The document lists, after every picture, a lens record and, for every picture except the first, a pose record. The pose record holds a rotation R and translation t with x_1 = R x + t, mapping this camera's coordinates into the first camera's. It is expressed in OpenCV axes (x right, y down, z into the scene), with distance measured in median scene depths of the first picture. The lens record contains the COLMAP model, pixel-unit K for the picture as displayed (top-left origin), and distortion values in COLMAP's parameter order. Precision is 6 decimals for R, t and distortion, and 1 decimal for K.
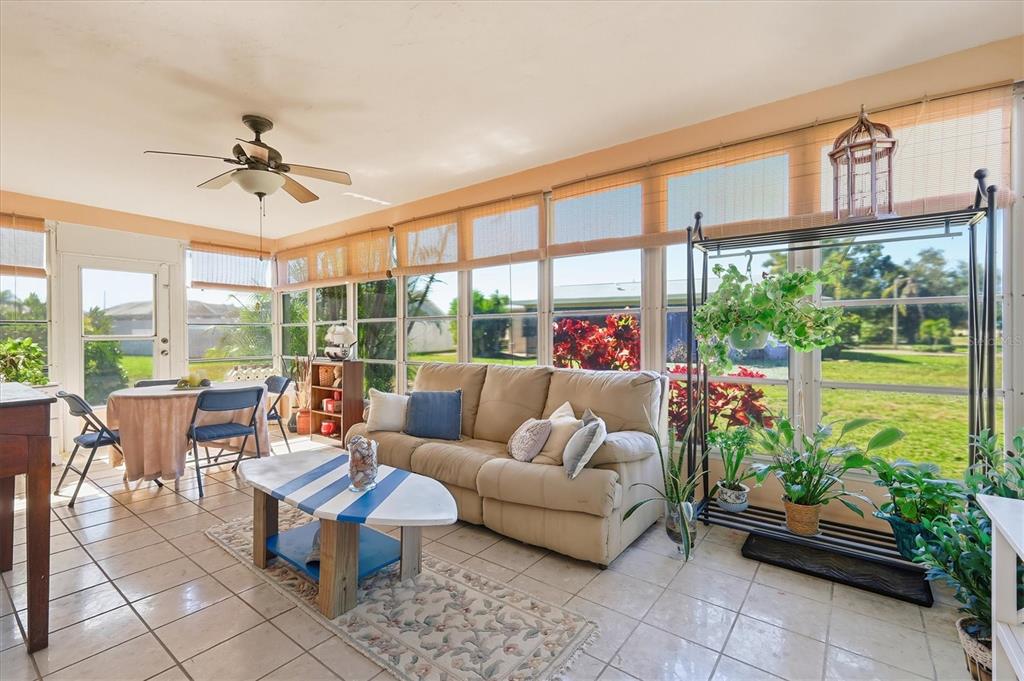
lens RADIAL K [[449.0, 0, 512.2], [0, 449.0, 335.4], [0, 0, 1]] dist [0.002505, 0.000644]
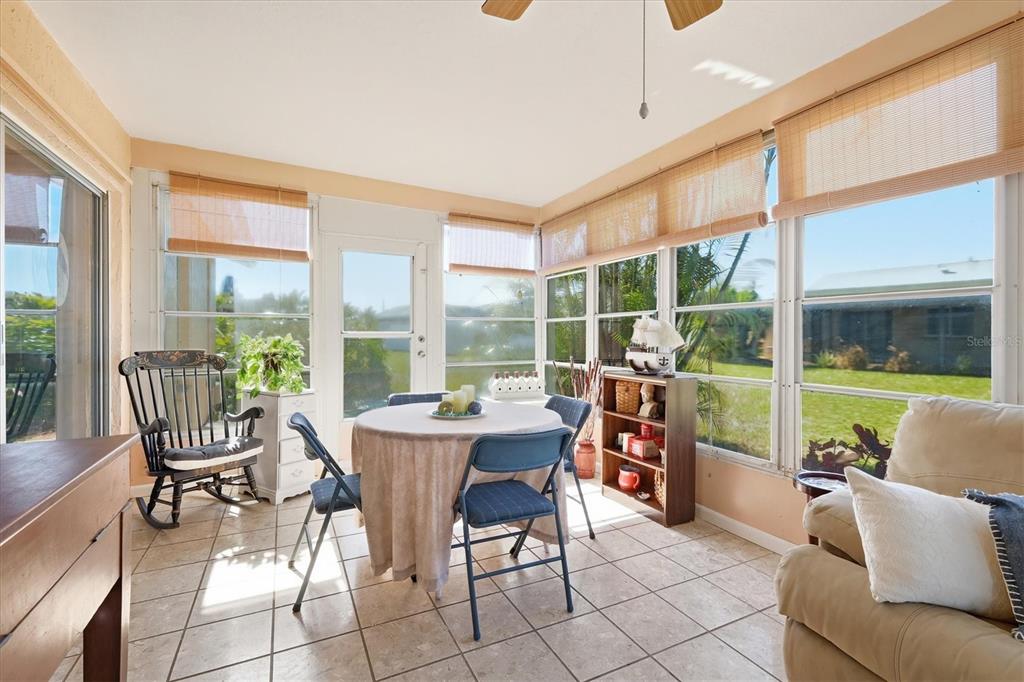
lens RADIAL K [[449.0, 0, 512.2], [0, 449.0, 335.9], [0, 0, 1]] dist [0.002505, 0.000644]
pose [[0.897348, 0.006709, -0.441273, -0.282554], [-0.007109, 0.999974, 0.000746, 0.004499], [0.441267, 0.002468, 0.897373, 0.363484]]
